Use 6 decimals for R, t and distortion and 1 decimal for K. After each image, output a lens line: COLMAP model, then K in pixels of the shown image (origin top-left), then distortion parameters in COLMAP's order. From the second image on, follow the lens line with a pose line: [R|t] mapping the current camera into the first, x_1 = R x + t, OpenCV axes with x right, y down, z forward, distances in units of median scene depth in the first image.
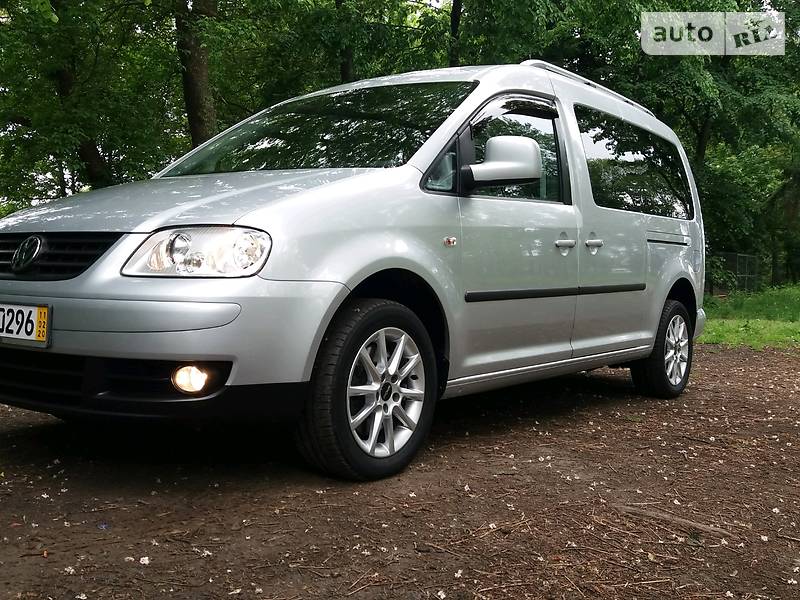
lens RADIAL K [[824.6, 0, 400.0], [0, 824.6, 300.0], [0, 0, 1]] dist [0.147127, -0.392667]
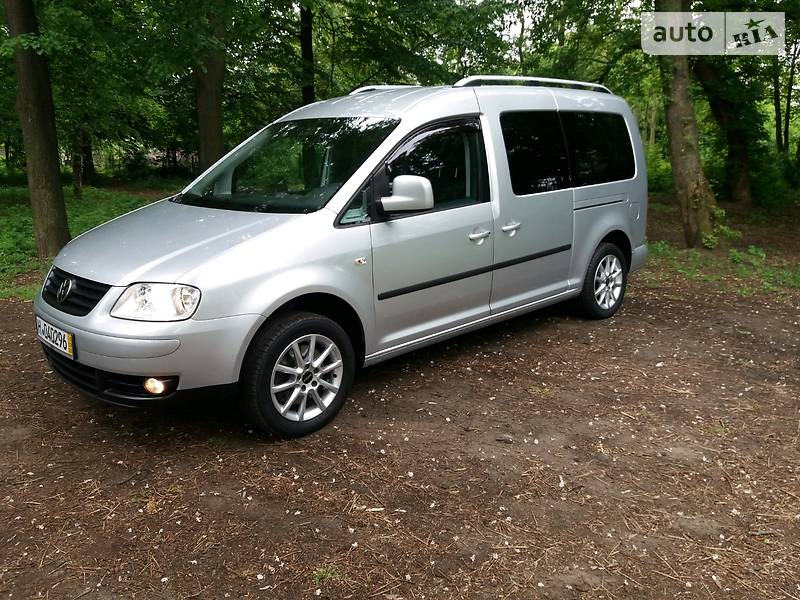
lens RADIAL K [[648.7, 0, 403.1], [0, 648.7, 298.9], [0, 0, 1]] dist [0.140724, -0.348174]
pose [[0.987113, 0.001161, -0.160022, 0.338000], [0.031384, 0.979150, 0.200698, -0.249092], [0.156918, -0.203134, 0.966495, -0.061067]]
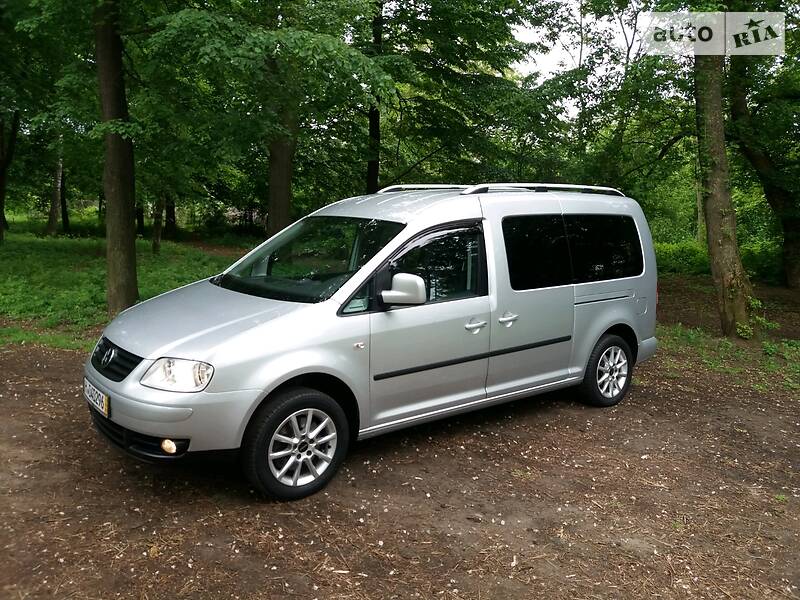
lens RADIAL K [[645.8, 0, 405.1], [0, 645.8, 300.3], [0, 0, 1]] dist [0.123870, -0.275509]
pose [[0.966520, 0.038679, -0.253658, 0.505697], [-0.010797, 0.993828, 0.110405, -0.327046], [0.256363, -0.103970, 0.960973, -0.175935]]
